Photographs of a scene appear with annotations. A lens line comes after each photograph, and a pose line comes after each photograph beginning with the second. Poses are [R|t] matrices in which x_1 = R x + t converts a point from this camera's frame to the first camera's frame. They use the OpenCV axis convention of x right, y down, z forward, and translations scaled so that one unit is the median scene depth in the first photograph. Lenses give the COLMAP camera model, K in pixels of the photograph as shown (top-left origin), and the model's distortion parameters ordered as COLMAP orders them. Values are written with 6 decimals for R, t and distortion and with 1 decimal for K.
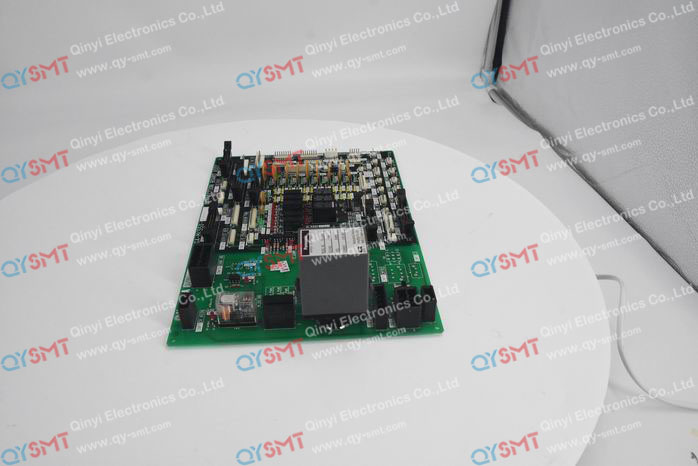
lens RADIAL K [[555.1, 0, 349.0], [0, 555.1, 233.0], [0, 0, 1]] dist [-0.075636, -0.001981]
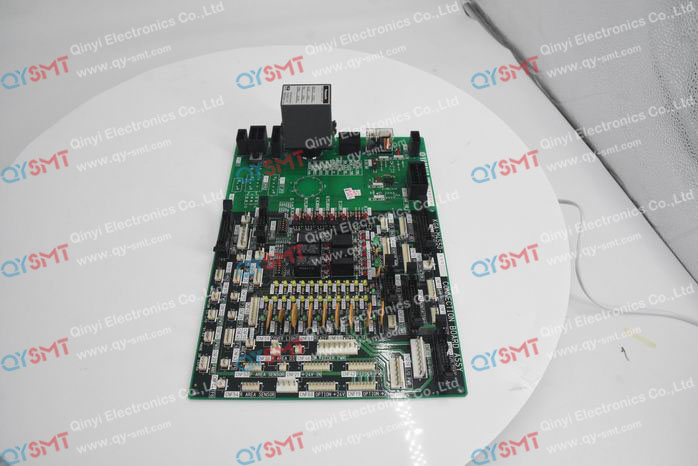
lens RADIAL K [[469.2, 0, 349.0], [0, 469.2, 233.0], [0, 0, 1]] dist [-0.101081, 0.000114]
pose [[-0.998716, -0.045621, 0.022032, -0.128596], [0.020153, 0.041234, 0.998946, -0.818936], [-0.046481, 0.998107, -0.040261, 1.013473]]
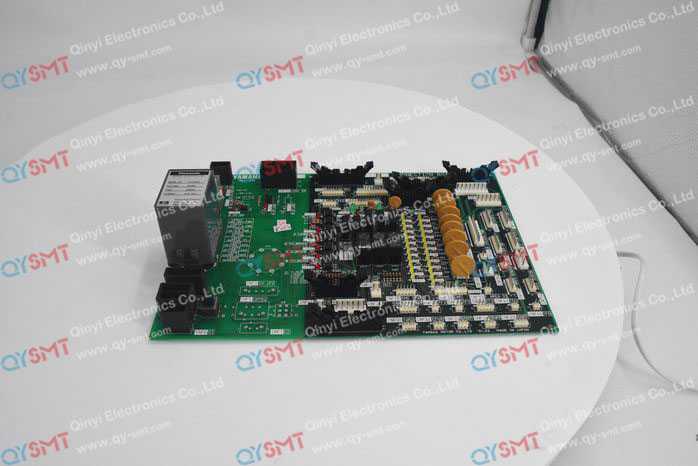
lens RADIAL K [[555.1, 0, 349.0], [0, 555.1, 233.0], [0, 0, 1]] dist [-0.075636, -0.001981]
pose [[-0.038586, 0.634000, -0.772370, 0.592149], [-0.596004, 0.605804, 0.527050, -0.481303], [0.802054, 0.480672, 0.354491, 0.675595]]
